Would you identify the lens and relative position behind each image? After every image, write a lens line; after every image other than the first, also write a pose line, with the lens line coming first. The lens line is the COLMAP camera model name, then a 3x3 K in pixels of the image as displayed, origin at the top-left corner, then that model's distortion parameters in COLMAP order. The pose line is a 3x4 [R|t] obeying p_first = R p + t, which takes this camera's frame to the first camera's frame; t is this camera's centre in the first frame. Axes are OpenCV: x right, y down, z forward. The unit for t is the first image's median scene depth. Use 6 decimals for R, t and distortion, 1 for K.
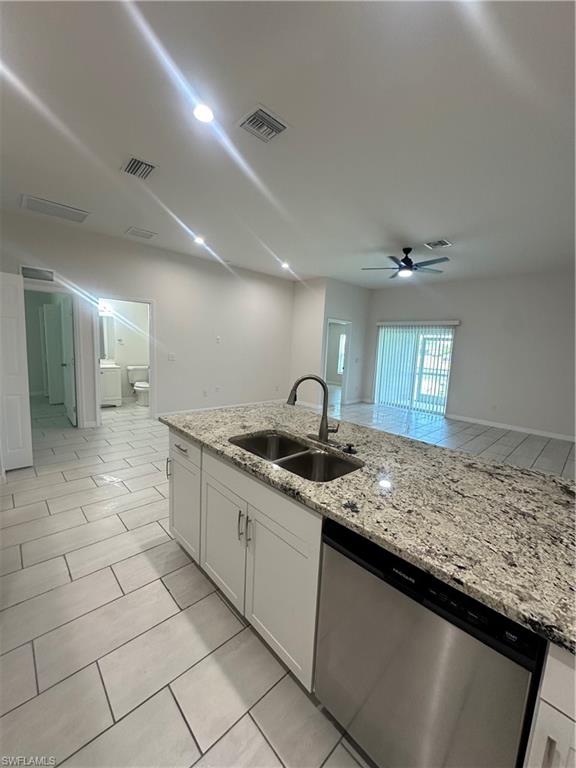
lens RADIAL K [[305.5, 0, 286.0], [0, 305.5, 384.0], [0, 0, 1]] dist [-0.002799, 0.000417]
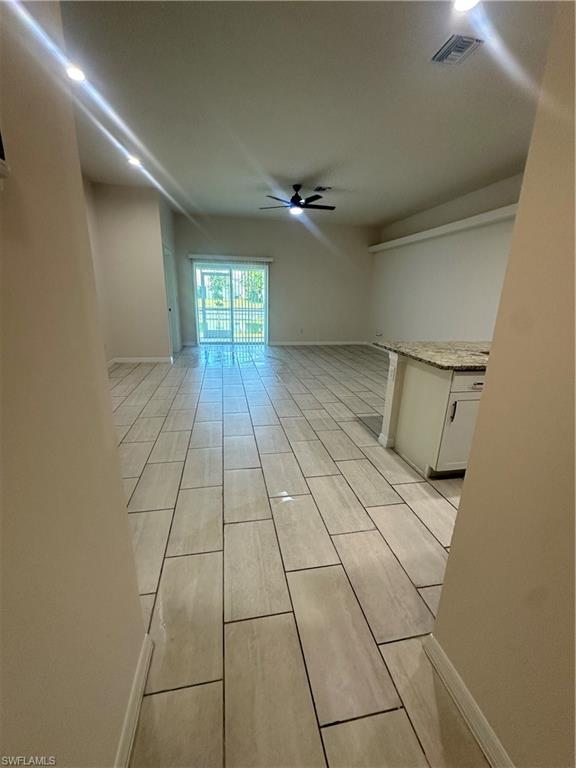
lens RADIAL K [[317.1, 0, 286.5], [0, 317.1, 387.4], [0, 0, 1]] dist [0.000126, -0.000078]
pose [[0.537733, -0.275932, 0.796683, -2.135554], [0.109703, 0.959794, 0.258379, -0.194877], [-0.835947, -0.051540, 0.546384, 1.262125]]
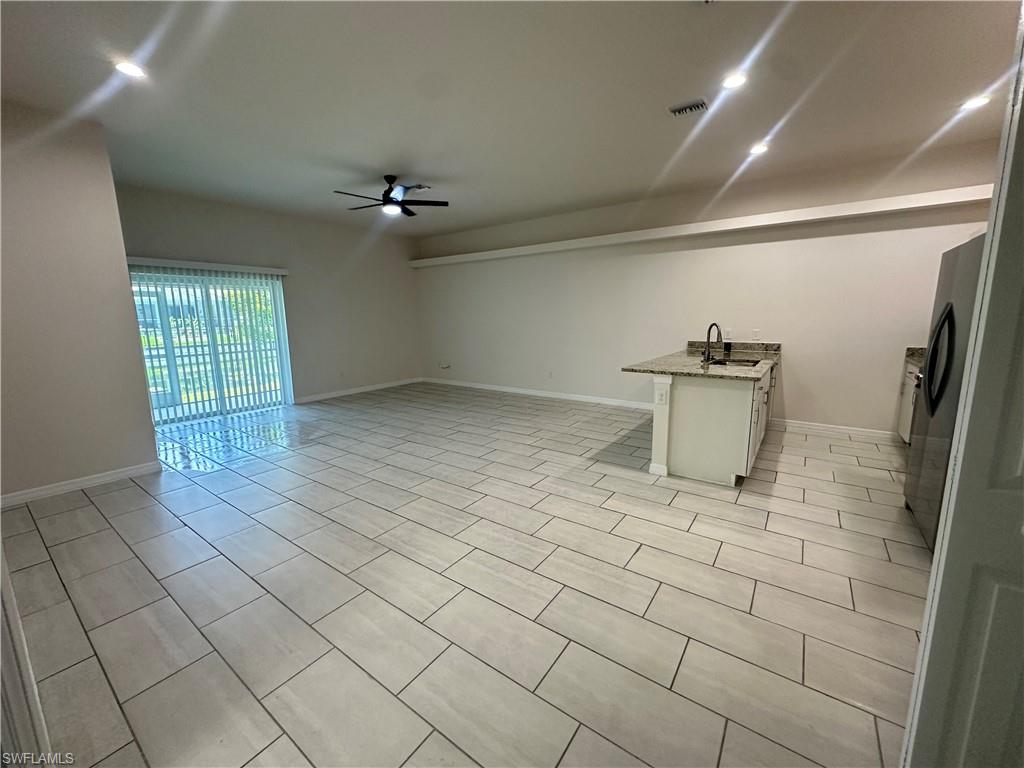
lens RADIAL K [[407.3, 0, 512.7], [0, 407.3, 383.0], [0, 0, 1]] dist [-0.002799, 0.000417]
pose [[-0.188622, -0.206170, 0.960164, -2.340957], [0.129505, 0.963954, 0.232425, -0.456077], [-0.973473, 0.168186, -0.155123, 2.982612]]
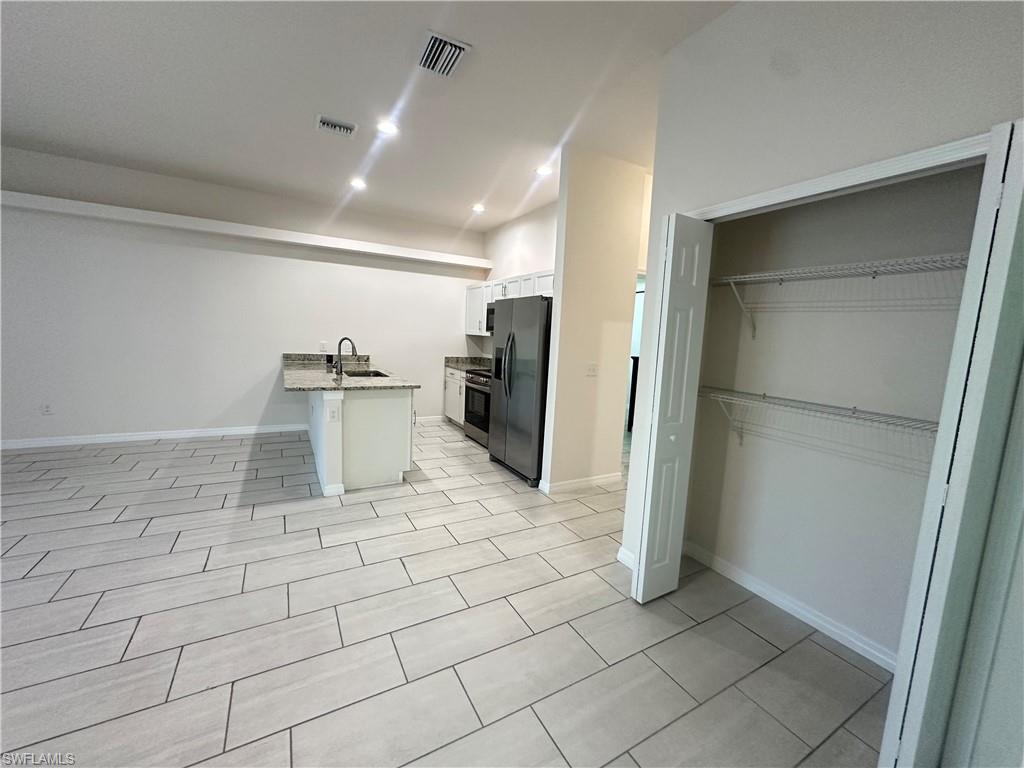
lens RADIAL K [[407.3, 0, 511.1], [0, 407.3, 383.3], [0, 0, 1]] dist [-0.002799, 0.000417]
pose [[-0.964907, -0.124250, 0.231335, -1.709630], [-0.062574, 0.964390, 0.256976, -0.528118], [-0.255026, 0.233483, -0.938322, 3.629701]]
